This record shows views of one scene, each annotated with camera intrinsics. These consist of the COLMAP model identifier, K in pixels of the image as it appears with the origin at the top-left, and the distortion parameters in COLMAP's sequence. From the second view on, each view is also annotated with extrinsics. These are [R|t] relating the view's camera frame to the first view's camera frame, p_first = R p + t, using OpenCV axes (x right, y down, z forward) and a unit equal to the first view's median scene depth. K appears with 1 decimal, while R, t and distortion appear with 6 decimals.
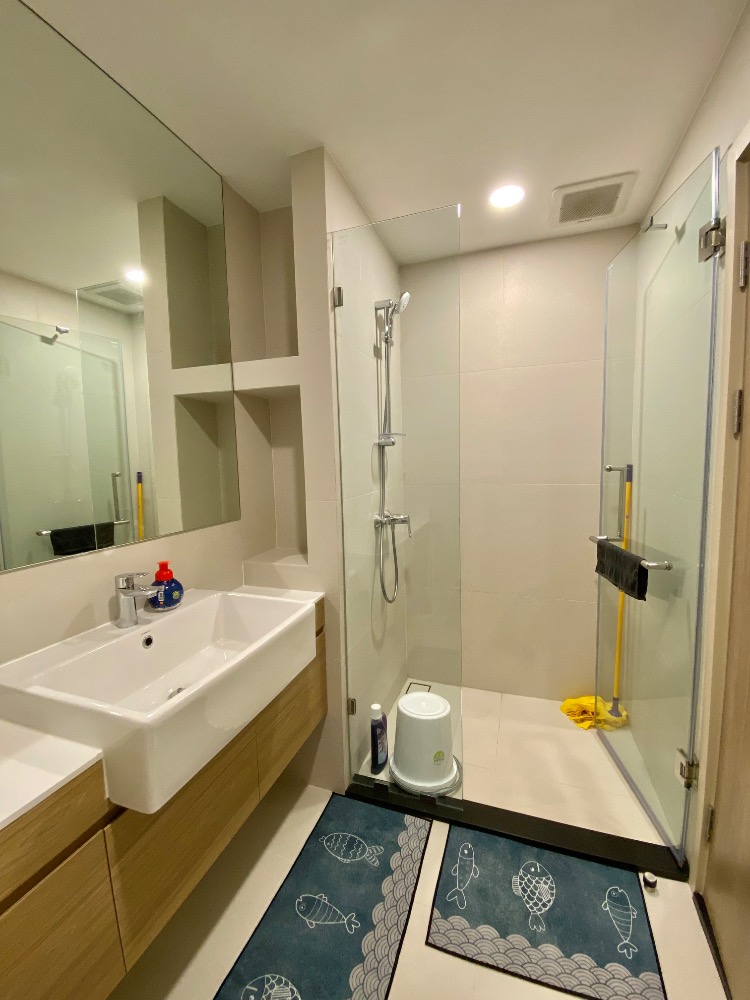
lens RADIAL K [[398.6, 0, 382.5], [0, 398.6, 498.8], [0, 0, 1]] dist [0.024240, -0.023317]
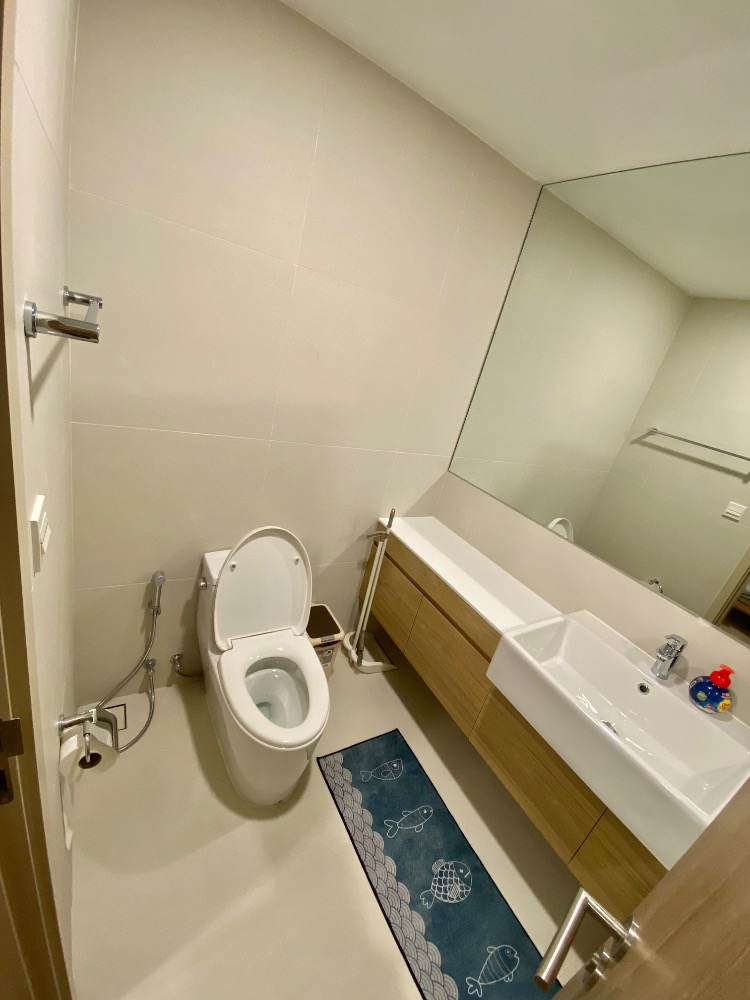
lens RADIAL K [[398.6, 0, 382.5], [0, 398.6, 498.8], [0, 0, 1]] dist [0.024240, -0.023317]
pose [[-0.626834, 0.147985, -0.764970, 0.703277], [-0.300624, 0.859839, 0.412676, -0.372434], [0.718821, 0.488648, -0.494489, 0.780131]]
